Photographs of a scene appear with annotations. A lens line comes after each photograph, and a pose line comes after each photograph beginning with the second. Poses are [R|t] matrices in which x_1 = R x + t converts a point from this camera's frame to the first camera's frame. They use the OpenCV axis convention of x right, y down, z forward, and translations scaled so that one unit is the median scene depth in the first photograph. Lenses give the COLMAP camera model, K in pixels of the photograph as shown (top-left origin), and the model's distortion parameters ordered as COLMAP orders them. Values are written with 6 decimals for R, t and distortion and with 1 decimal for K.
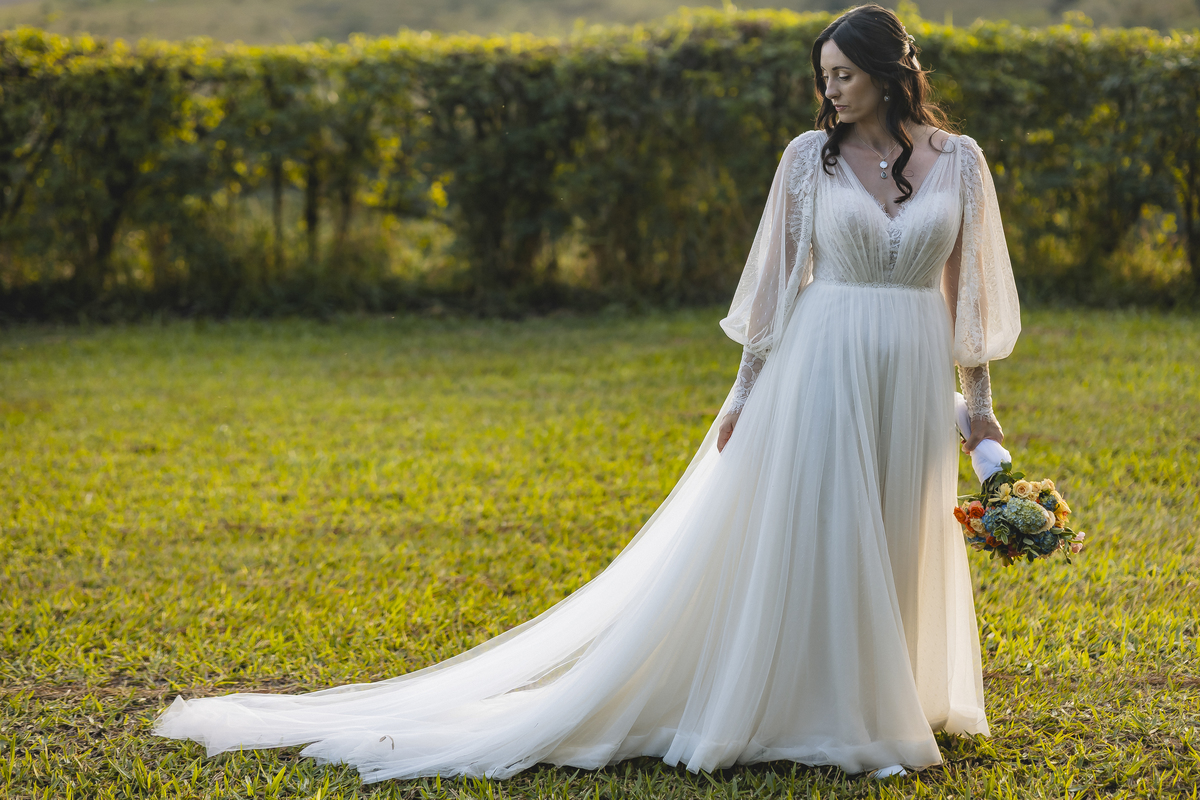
lens RADIAL K [[3149.3, 0, 600.0], [0, 3149.3, 400.0], [0, 0, 1]] dist [-0.160633, 1.627377]
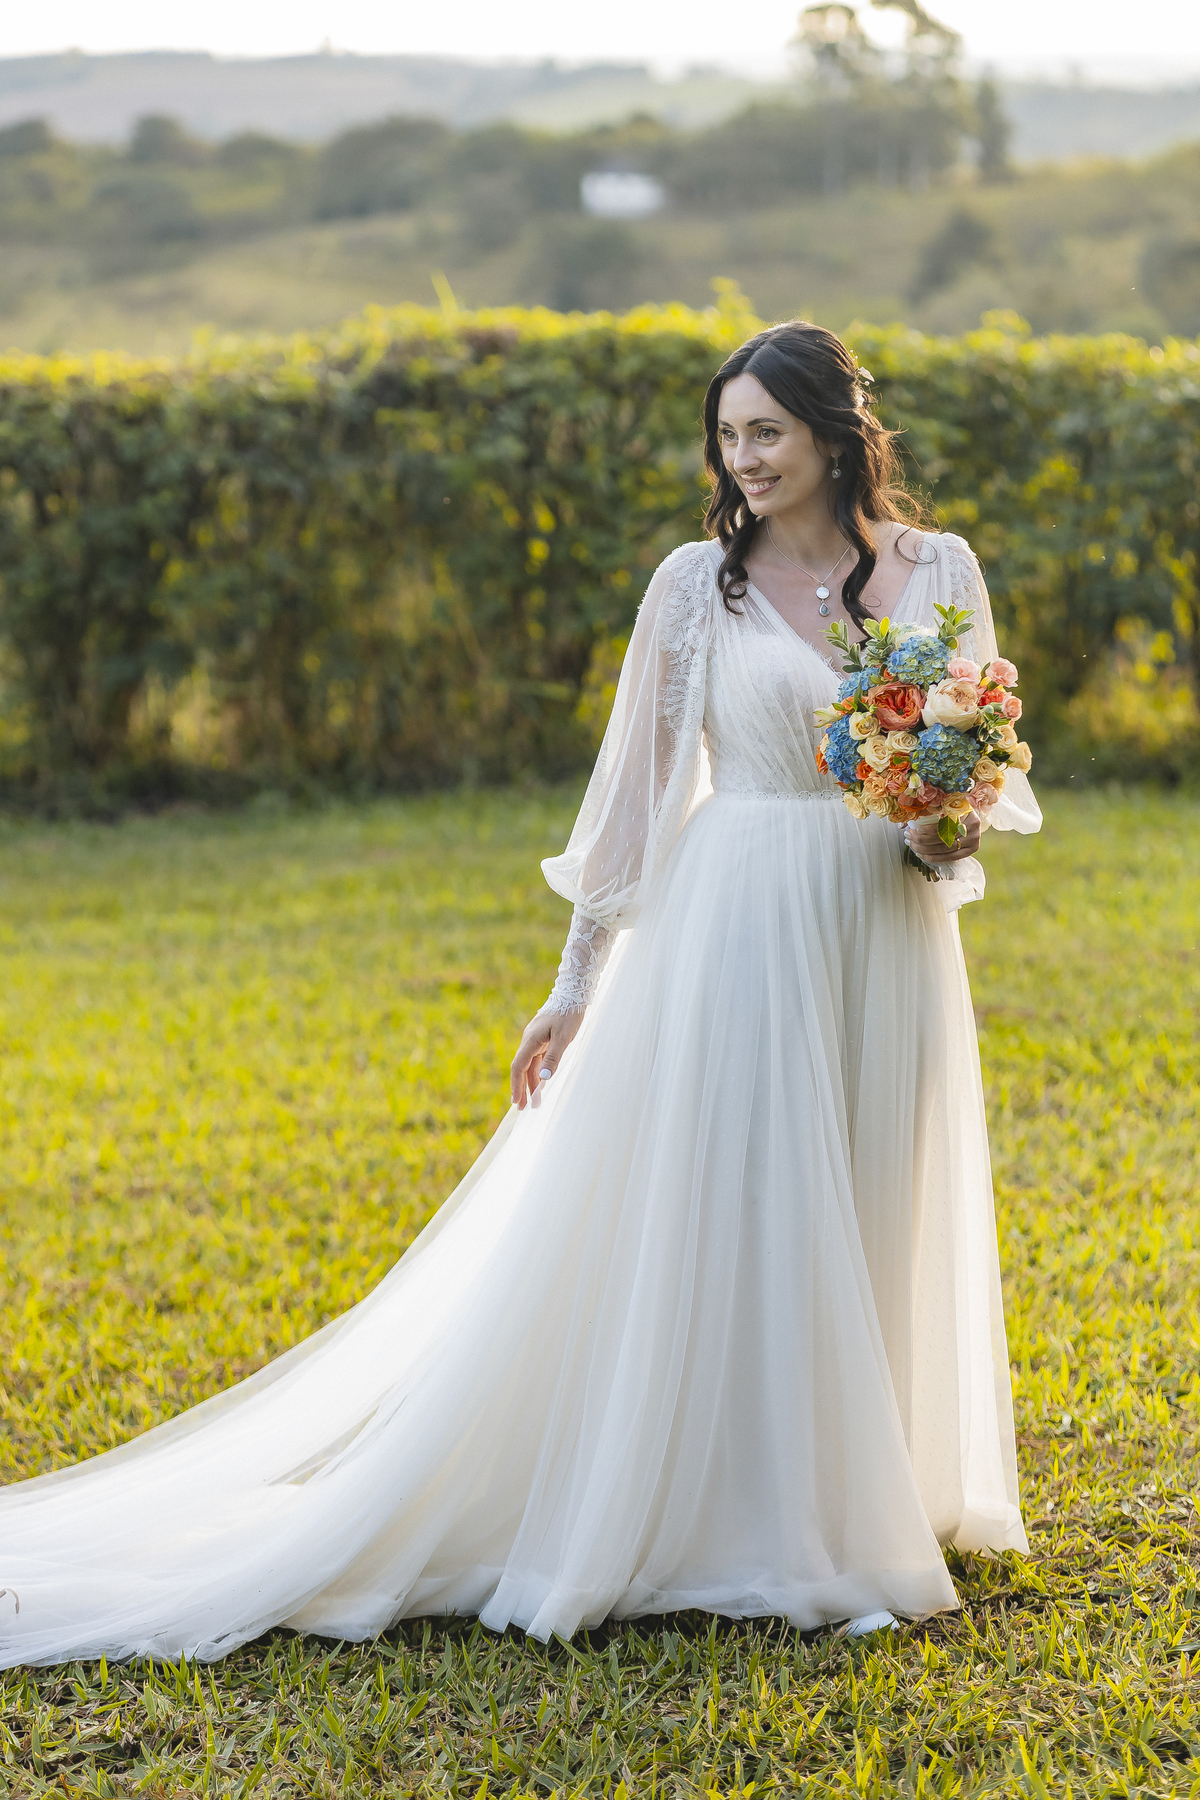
lens RADIAL K [[4724.0, 0, 600.0], [0, 4724.0, 900.0], [0, 0, 1]] dist [-0.160633, 1.627377]
pose [[0.993301, -0.020337, 0.113750, -0.041684], [0.019308, 0.999762, 0.010143, -0.020463], [-0.113929, -0.007879, 0.993458, 0.094582]]
